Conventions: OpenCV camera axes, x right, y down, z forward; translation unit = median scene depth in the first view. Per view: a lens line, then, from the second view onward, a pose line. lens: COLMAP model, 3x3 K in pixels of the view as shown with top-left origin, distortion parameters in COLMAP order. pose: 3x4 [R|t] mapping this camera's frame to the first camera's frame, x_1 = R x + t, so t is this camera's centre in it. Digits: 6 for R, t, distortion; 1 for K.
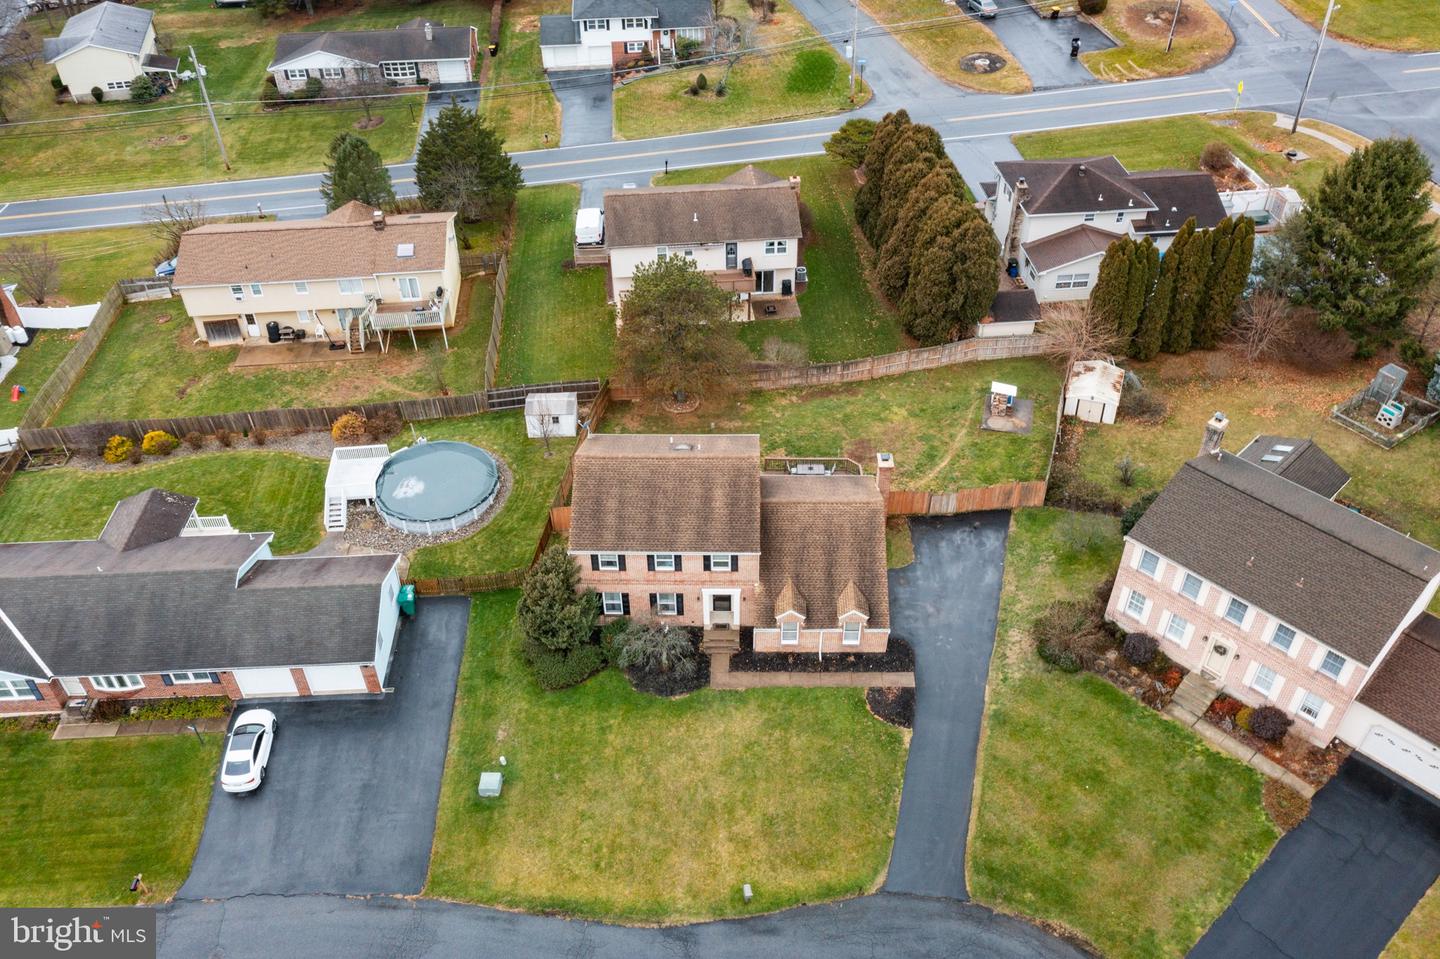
lens RADIAL K [[1187.4, 0, 720.0], [0, 1187.4, 479.5], [0, 0, 1]] dist [0.038956, -0.001028]
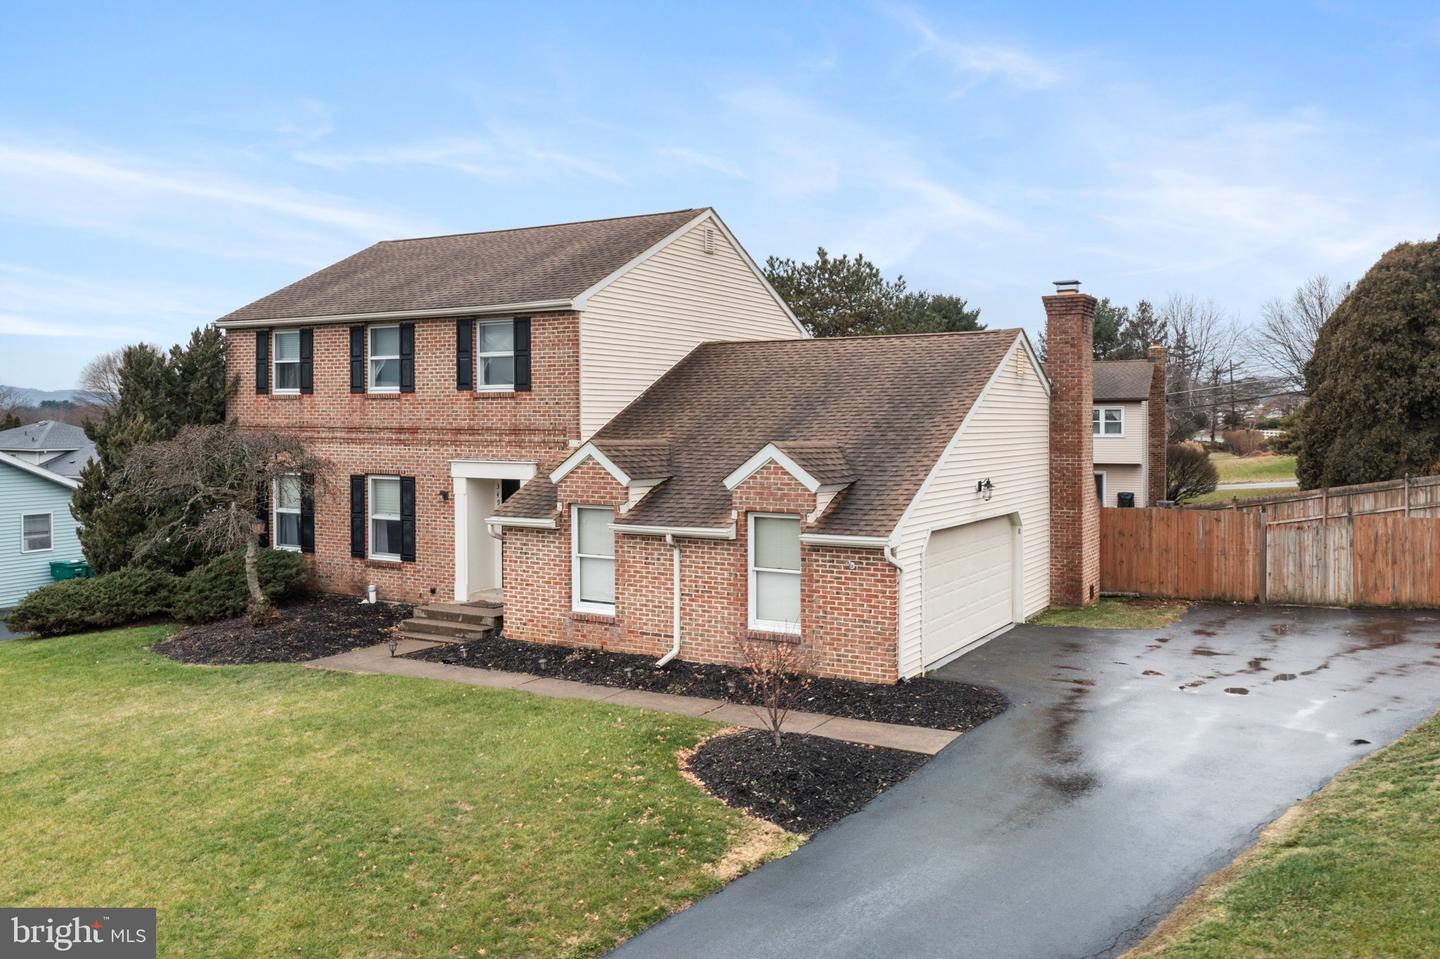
lens RADIAL K [[1164.7, 0, 720.4], [0, 1164.7, 444.9], [0, 0, 1]] dist [-0.006929, -0.005434]
pose [[0.869360, 0.016814, -0.493893, 0.232142], [-0.327716, 0.767668, -0.550716, 0.258724], [0.369886, 0.640627, 0.672890, 0.792627]]
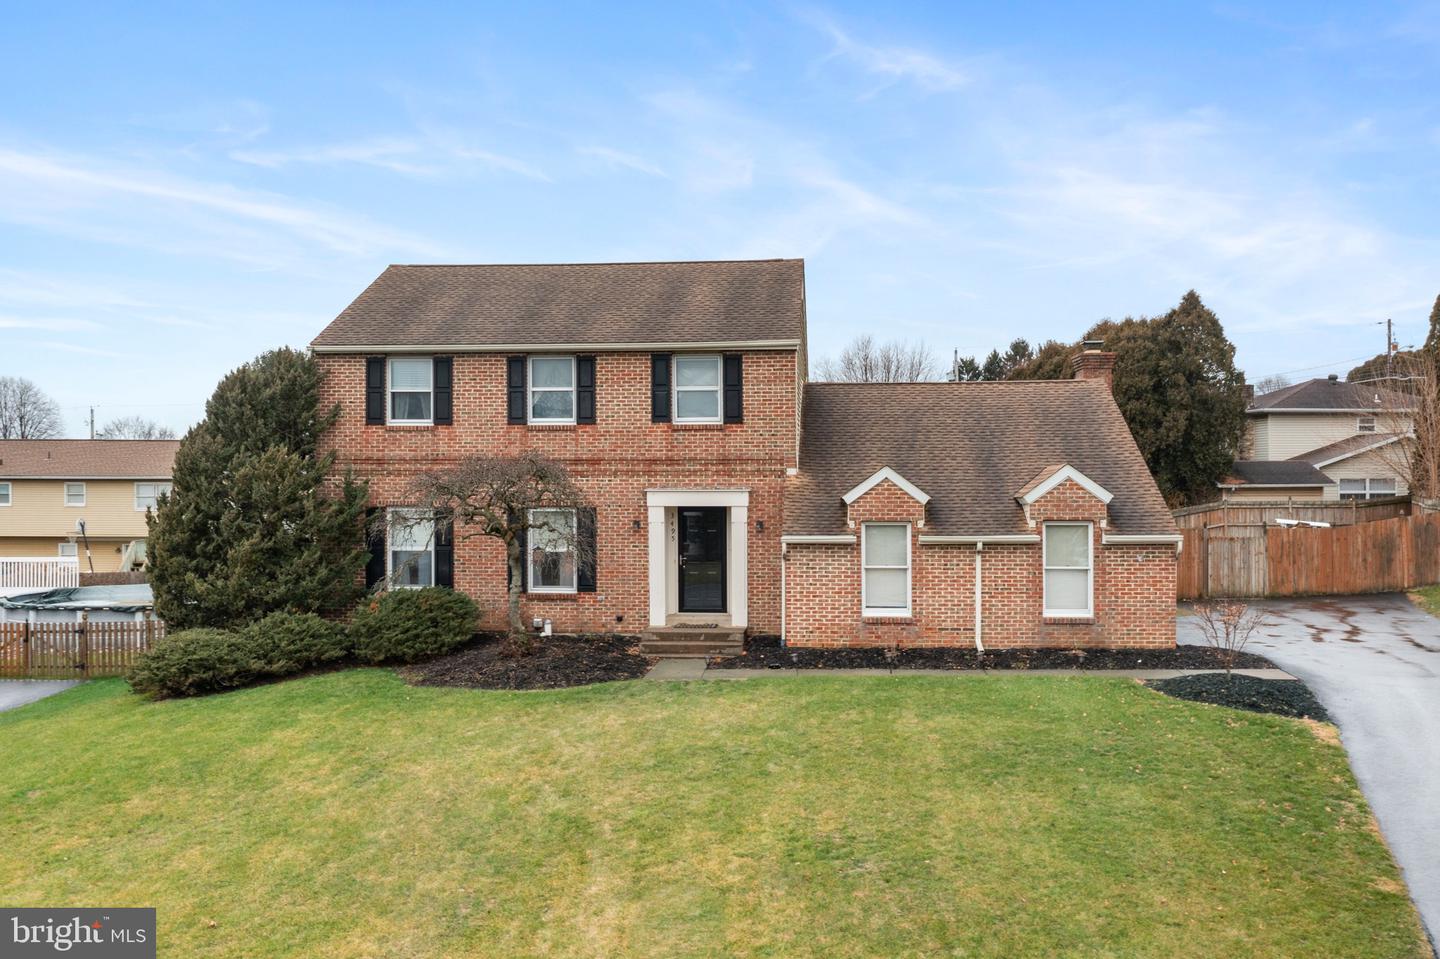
lens RADIAL K [[1311.3, 0, 720.0], [0, 1311.3, 479.5], [0, 0, 1]] dist [-0.007824, -0.003905]
pose [[0.997590, 0.002434, -0.069340, 0.036697], [-0.047309, 0.754891, -0.654142, 0.360567], [0.050752, 0.655846, 0.753187, 0.691824]]
